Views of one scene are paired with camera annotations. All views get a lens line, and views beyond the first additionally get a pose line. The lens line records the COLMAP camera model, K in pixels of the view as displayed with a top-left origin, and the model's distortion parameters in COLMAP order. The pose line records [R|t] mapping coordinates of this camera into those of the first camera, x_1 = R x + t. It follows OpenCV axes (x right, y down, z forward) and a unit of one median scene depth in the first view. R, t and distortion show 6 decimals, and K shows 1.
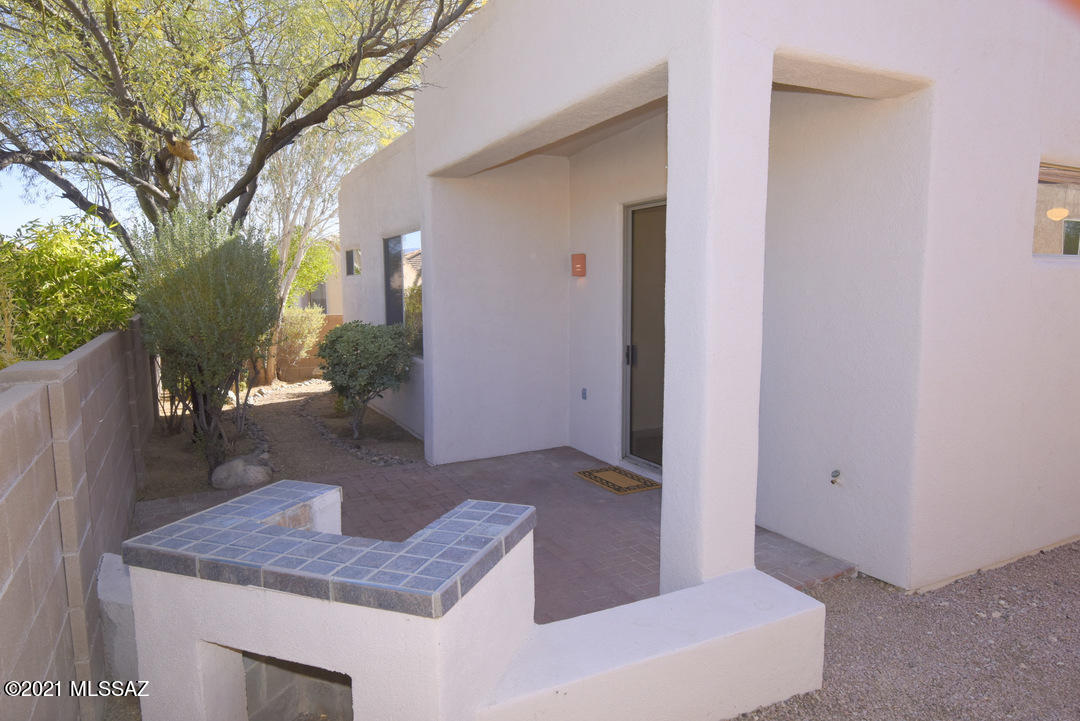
lens RADIAL K [[676.1, 0, 540.0], [0, 676.1, 360.5], [0, 0, 1]] dist [0.000827, 0.000126]
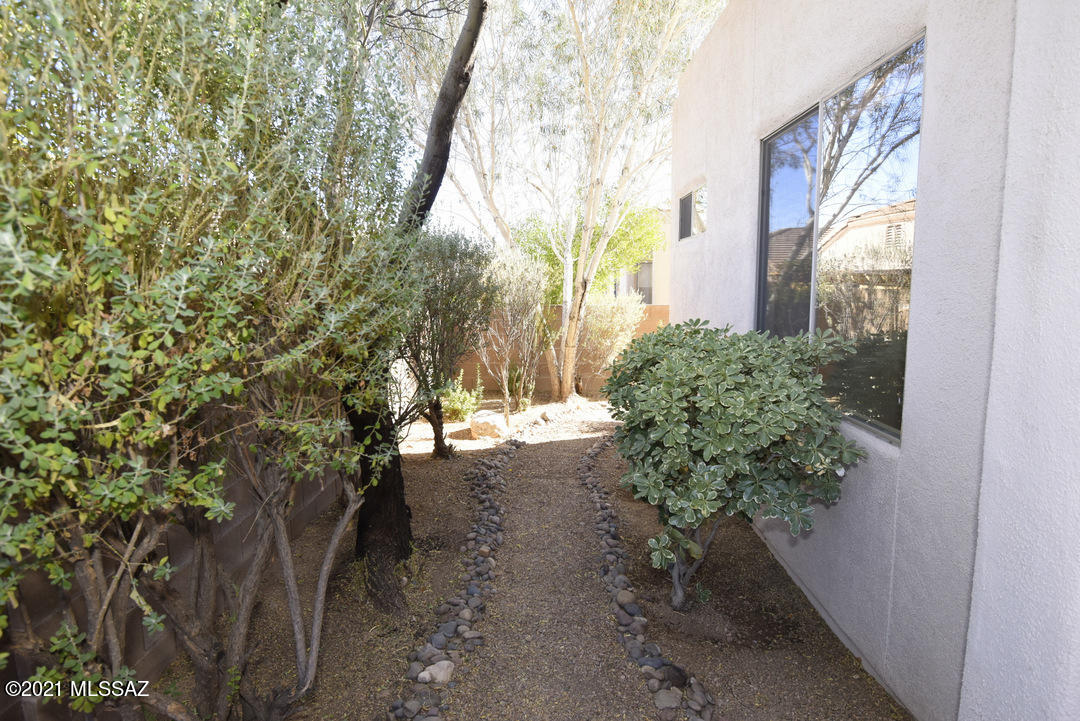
lens RADIAL K [[676.1, 0, 540.0], [0, 676.1, 360.5], [0, 0, 1]] dist [0.000827, 0.000126]
pose [[0.887403, 0.057885, -0.457346, -0.110091], [-0.052324, 0.998321, 0.024829, -0.026229], [0.458016, 0.001897, 0.888942, 0.393623]]
